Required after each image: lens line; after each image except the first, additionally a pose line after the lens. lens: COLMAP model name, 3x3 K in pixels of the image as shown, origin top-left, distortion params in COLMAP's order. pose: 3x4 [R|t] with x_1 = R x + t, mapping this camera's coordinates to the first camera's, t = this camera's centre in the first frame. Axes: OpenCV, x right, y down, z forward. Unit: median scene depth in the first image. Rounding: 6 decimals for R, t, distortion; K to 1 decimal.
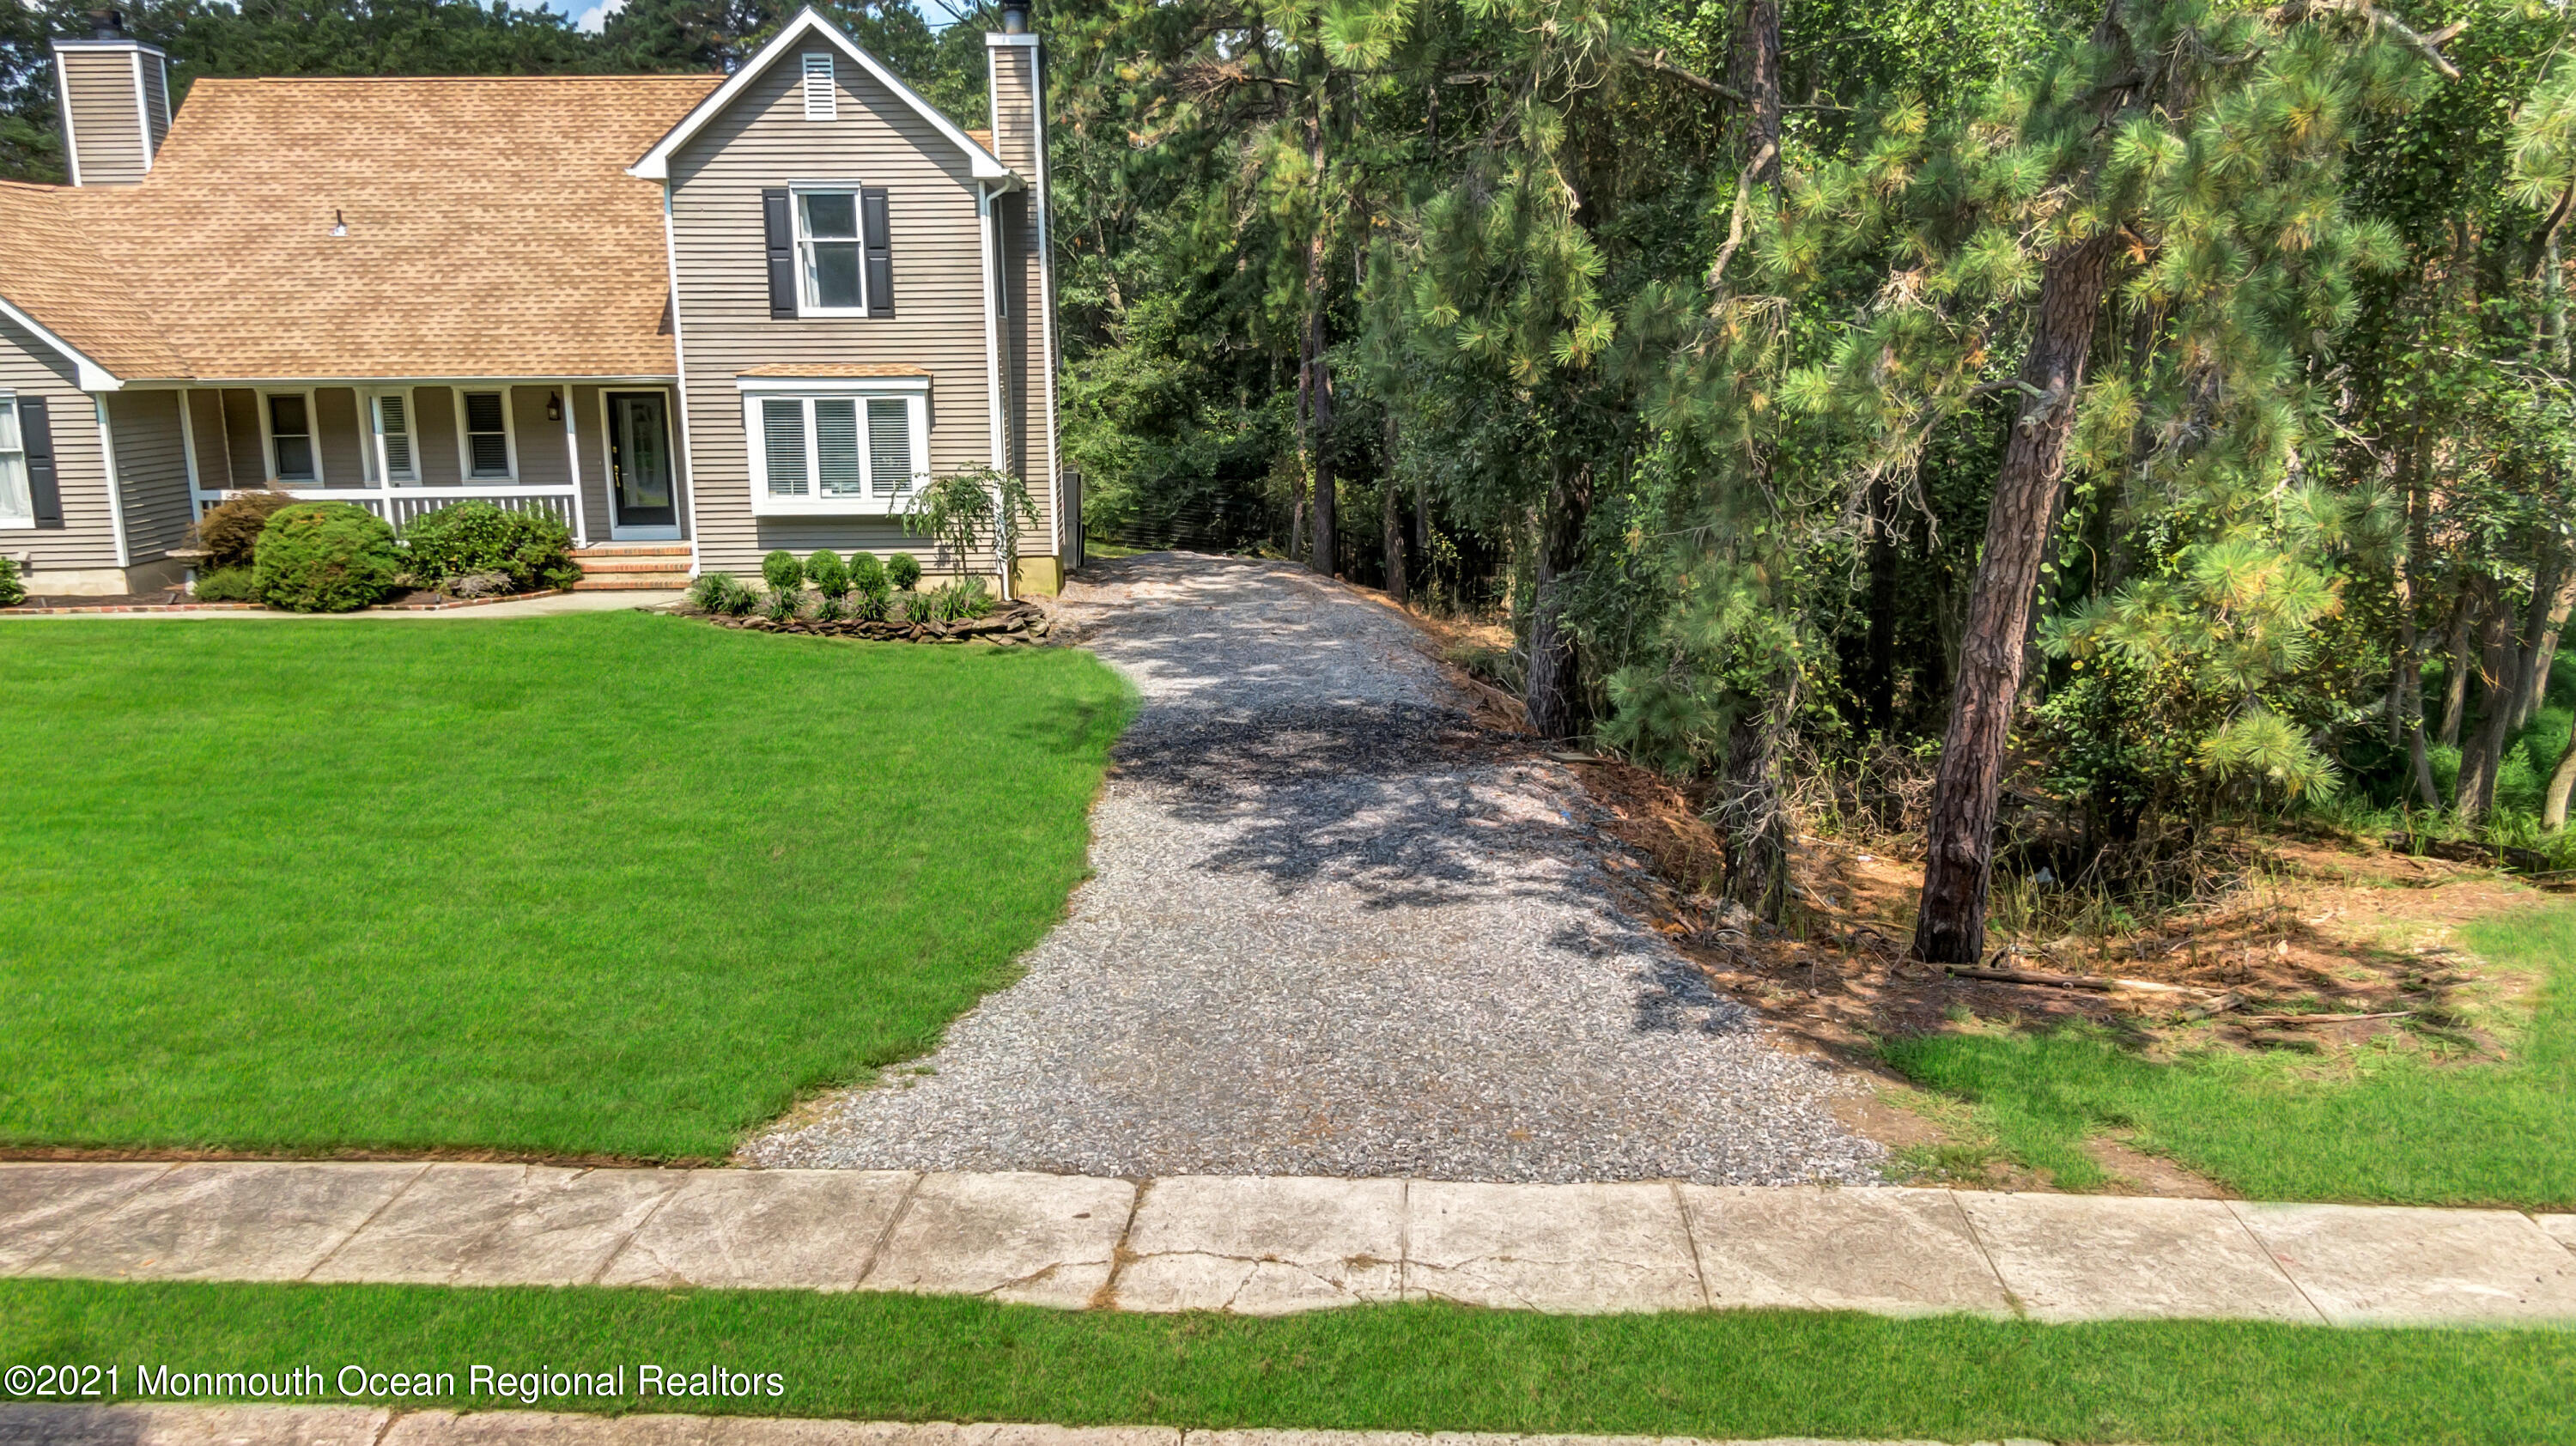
lens RADIAL K [[1858.5, 0, 1293.8], [0, 1858.5, 732.8], [0, 0, 1]] dist [0.043658, -0.058831]
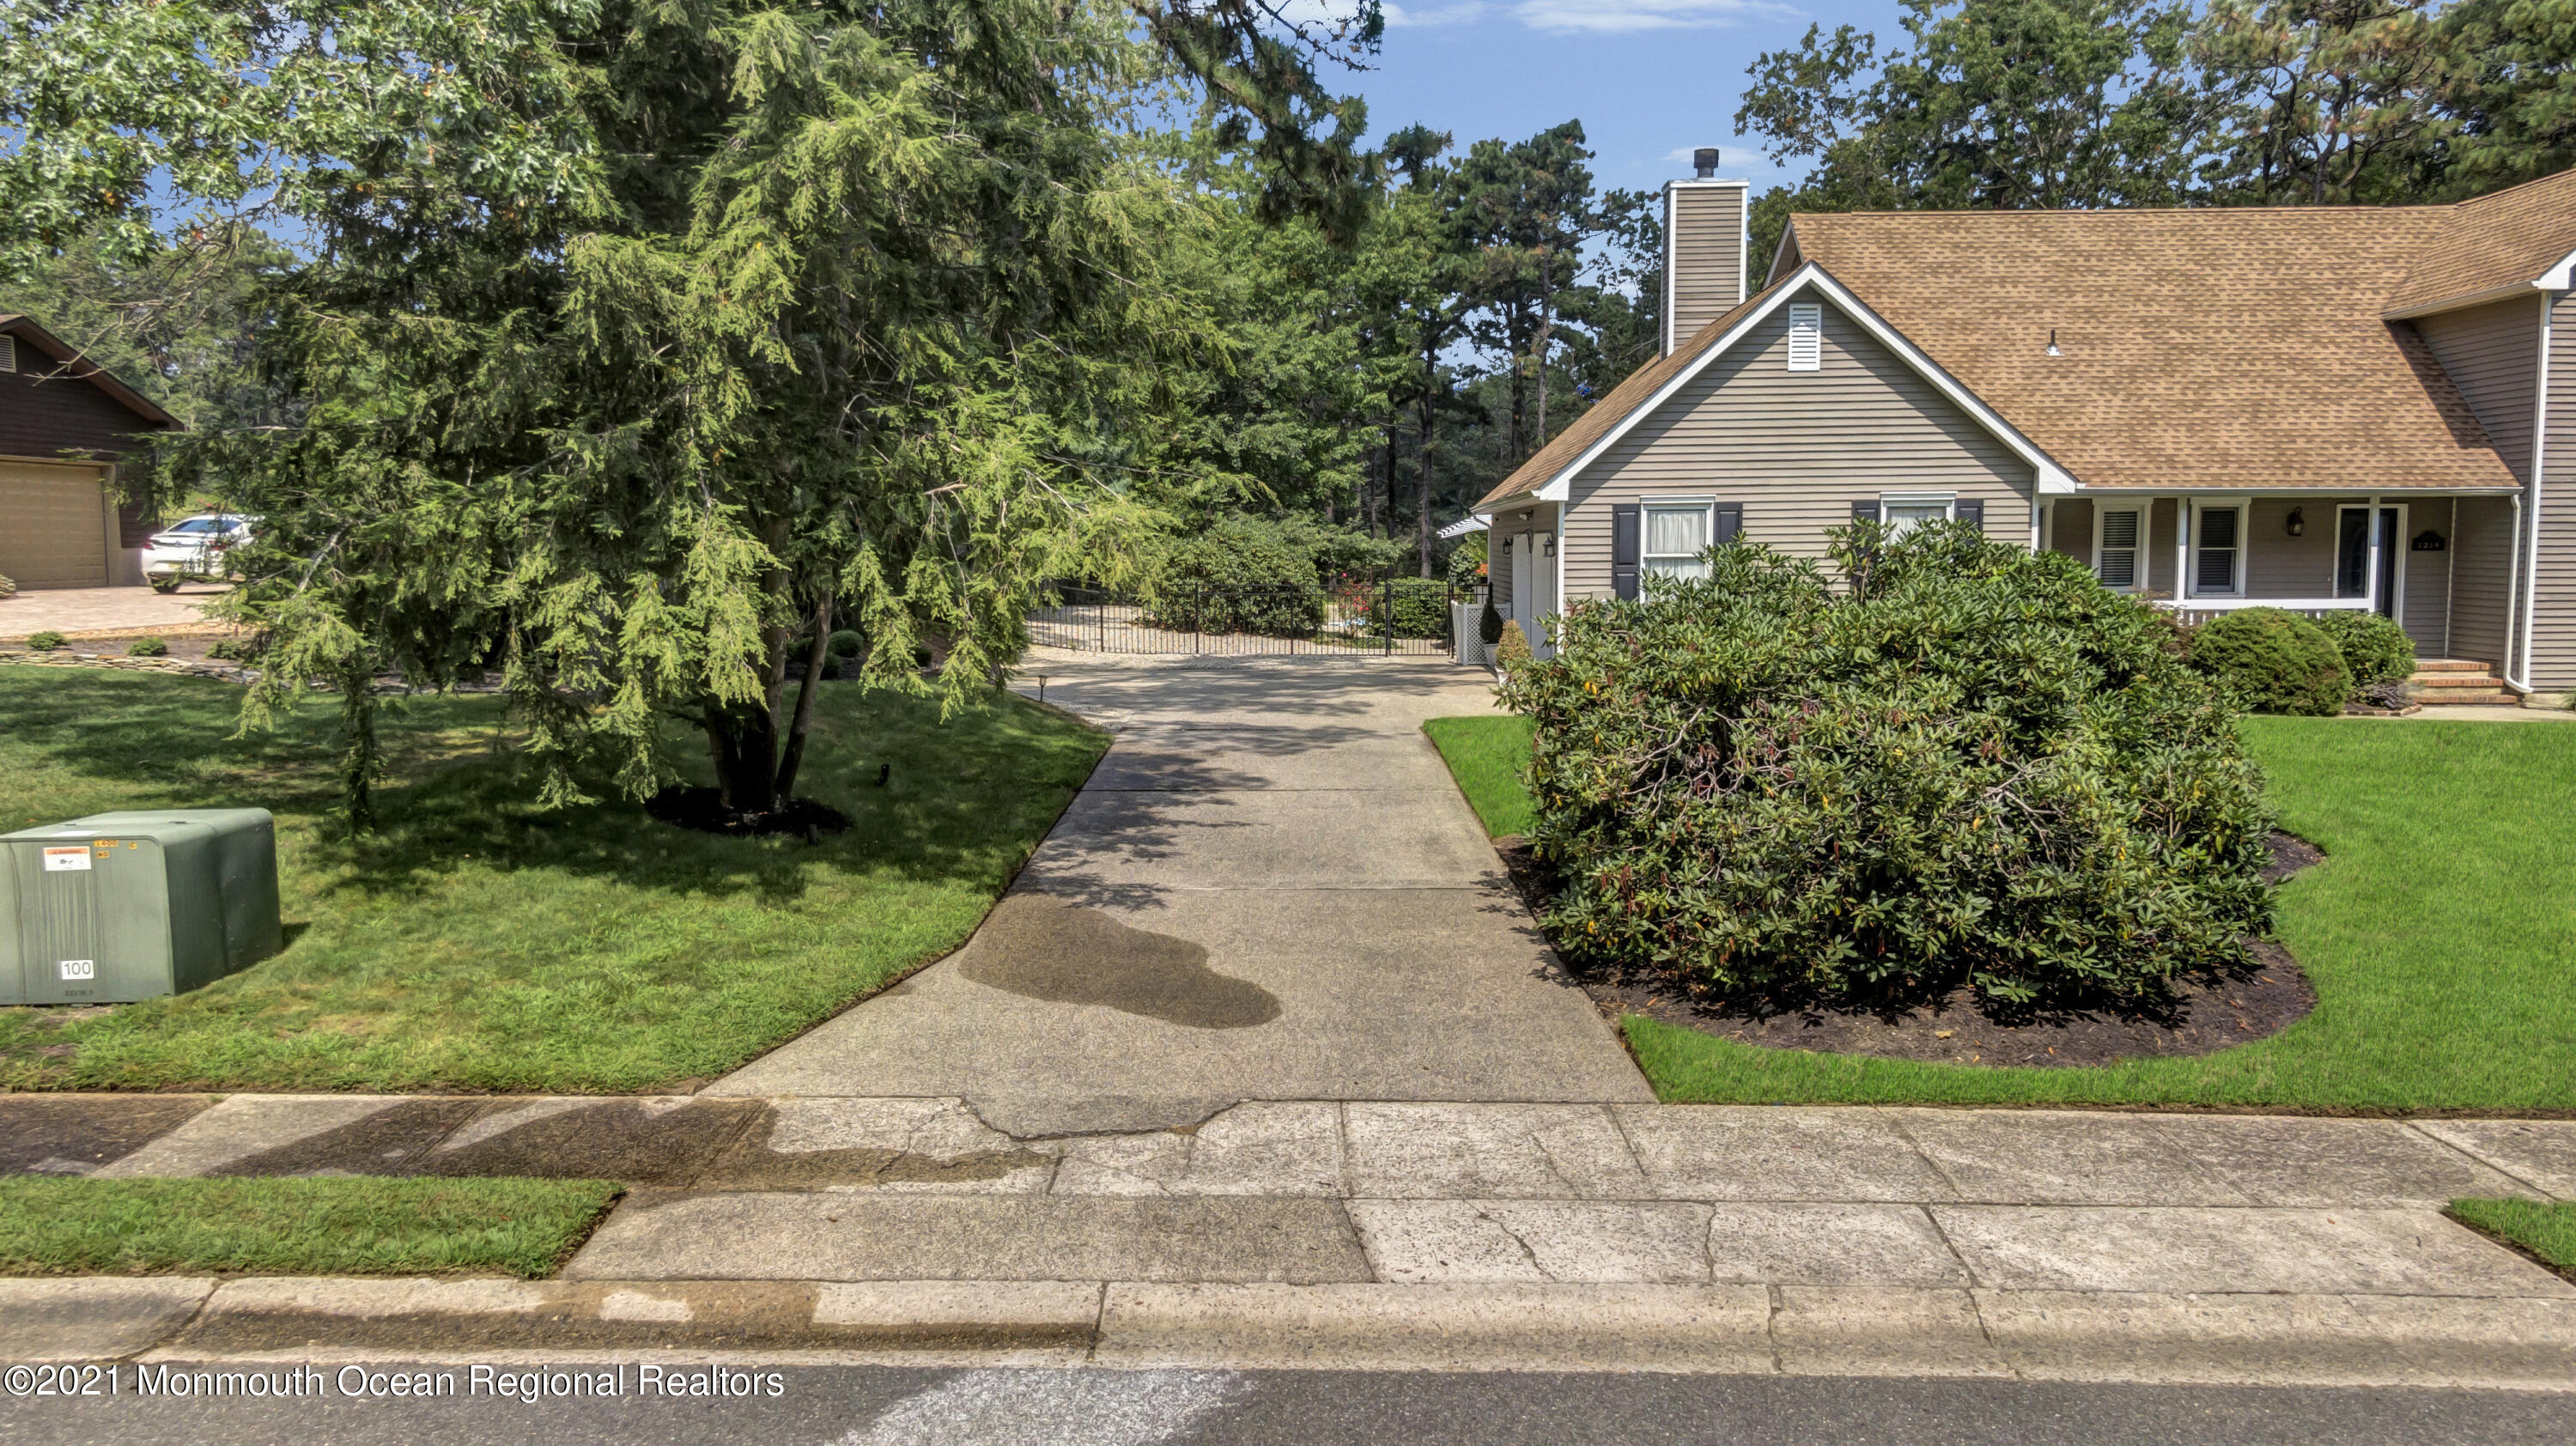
lens RADIAL K [[1858.5, 0, 1293.8], [0, 1858.5, 732.8], [0, 0, 1]] dist [0.043658, -0.058831]
pose [[0.997634, 0.014390, -0.067233, -0.915114], [-0.021405, 0.994261, -0.104816, 0.054688], [0.065339, 0.106007, 0.992216, -0.005085]]
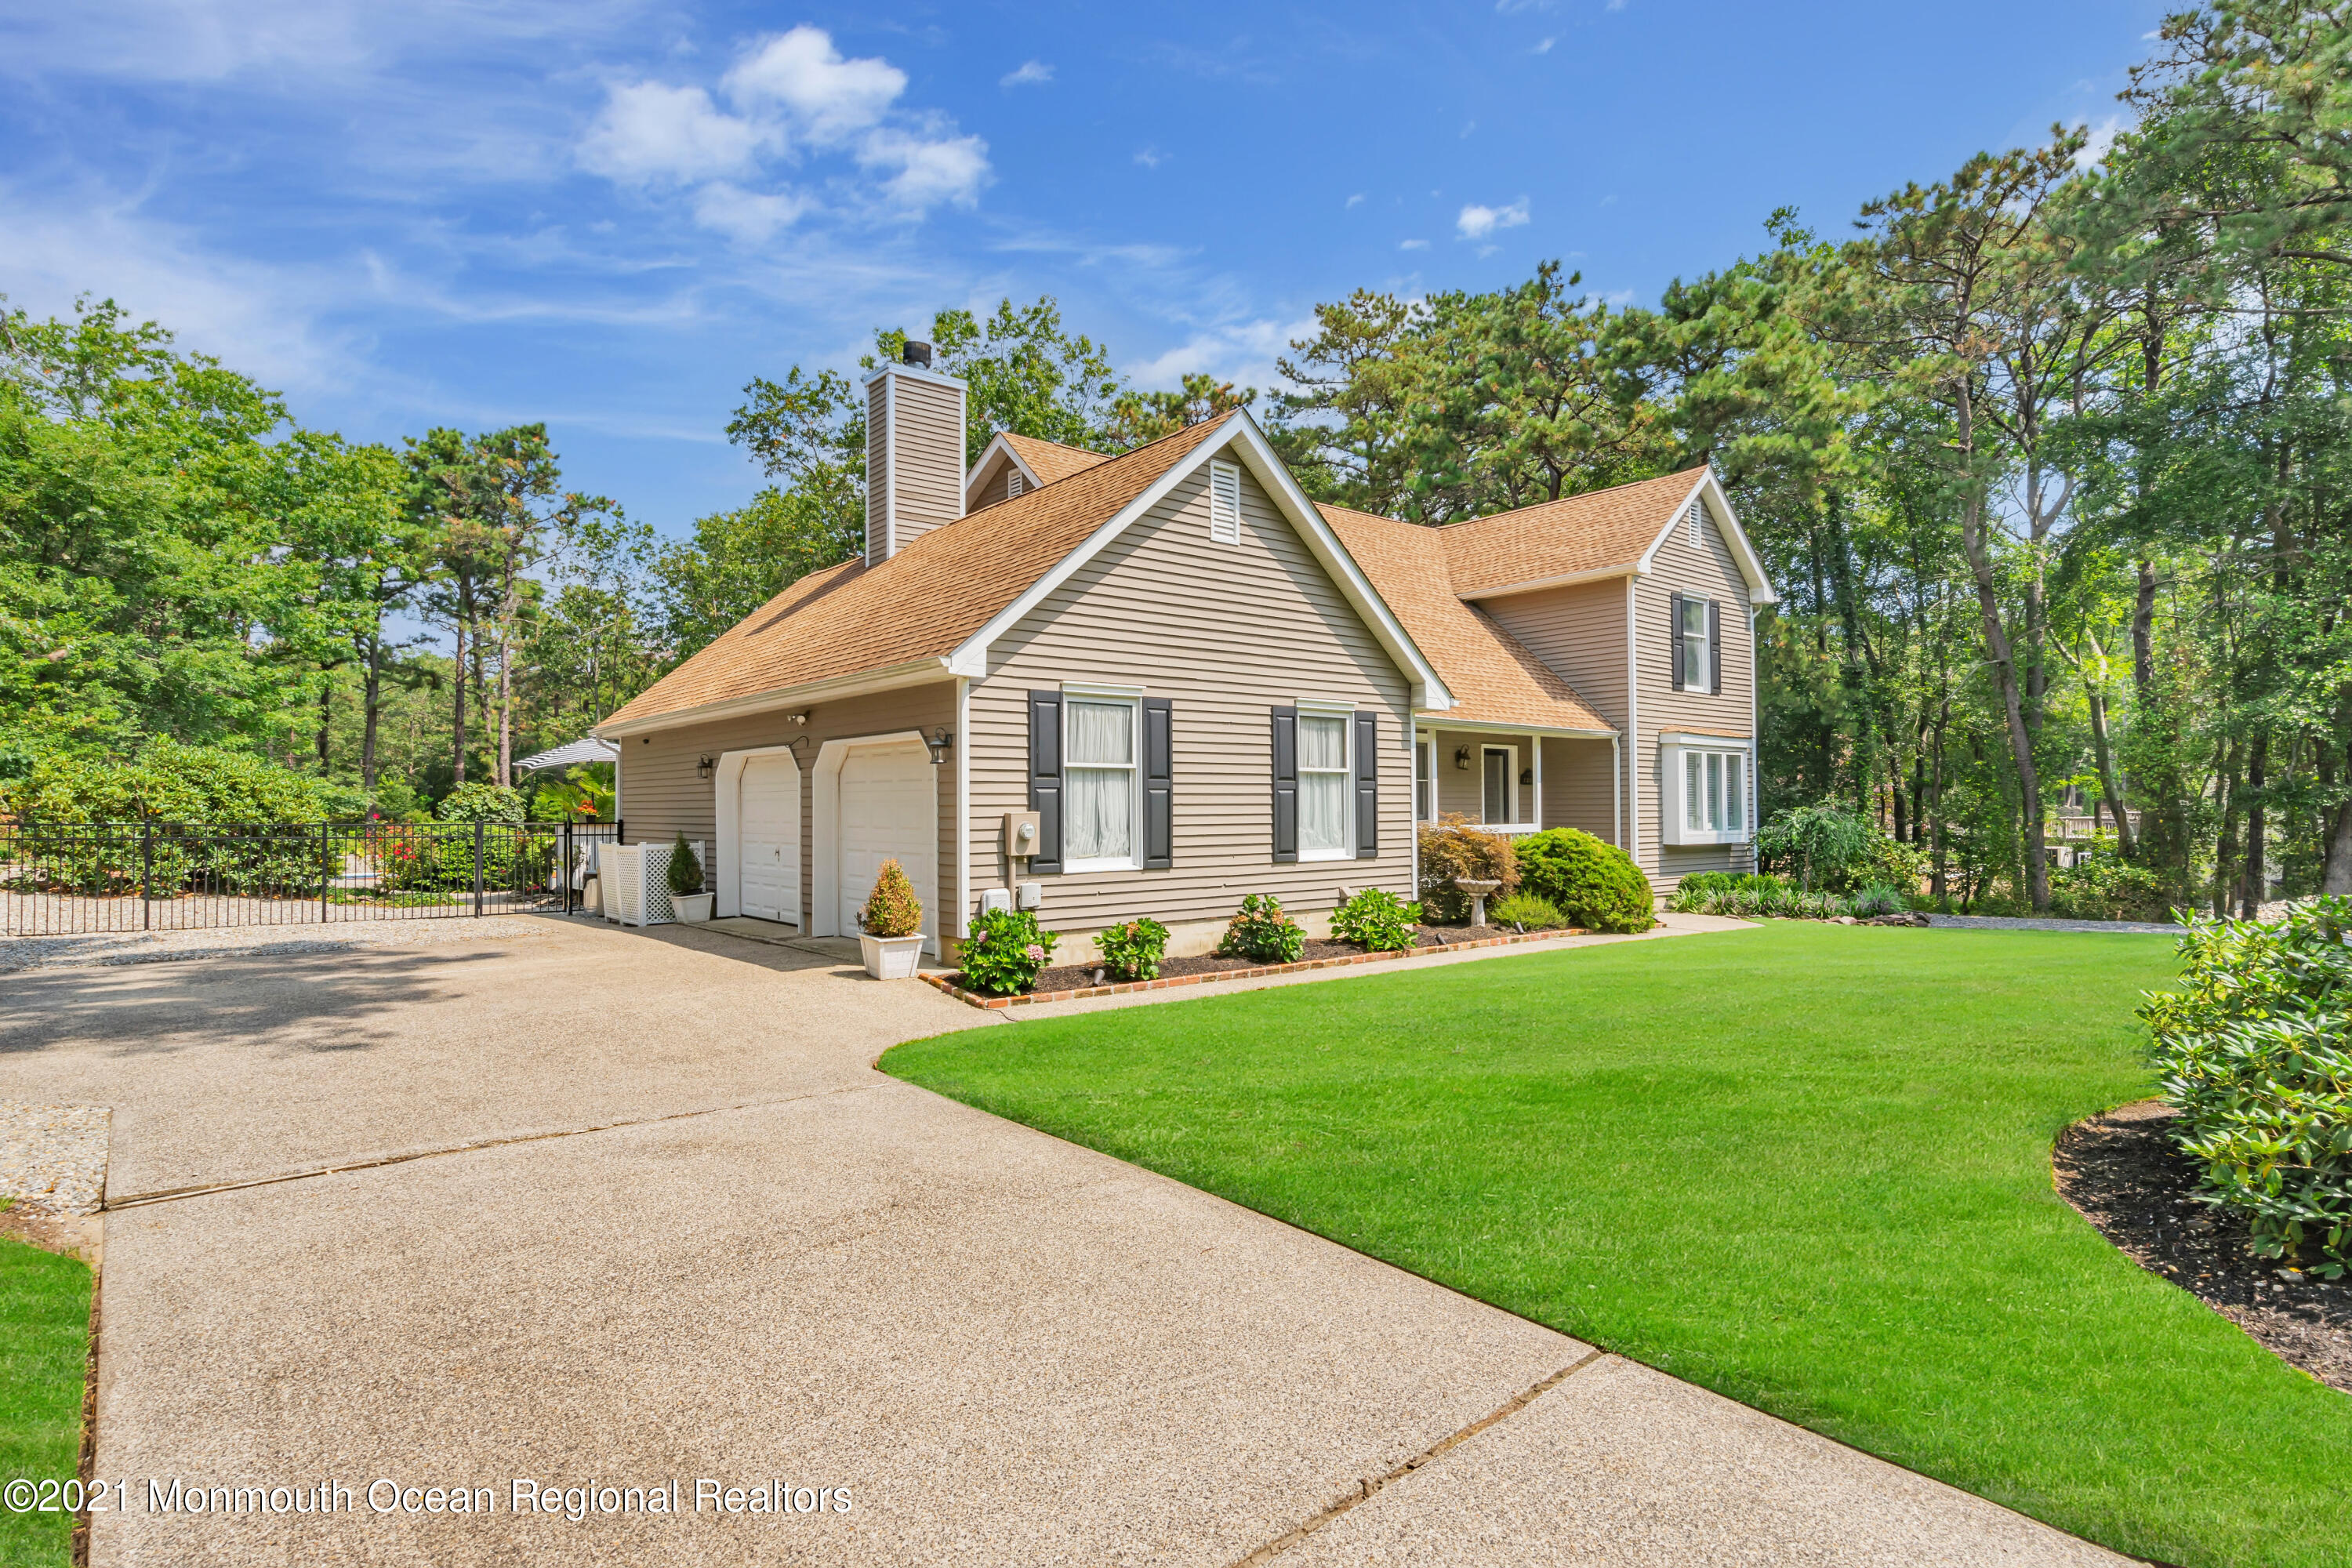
lens RADIAL K [[1208.2, 0, 1176.0], [0, 1208.2, 784.0], [0, 0, 1]] dist [0.000859, 0.011398]
pose [[0.801837, 0.022324, 0.597126, -1.033109], [0.116424, 0.974314, -0.192764, -0.042663], [-0.586091, 0.224085, 0.778642, 0.577574]]
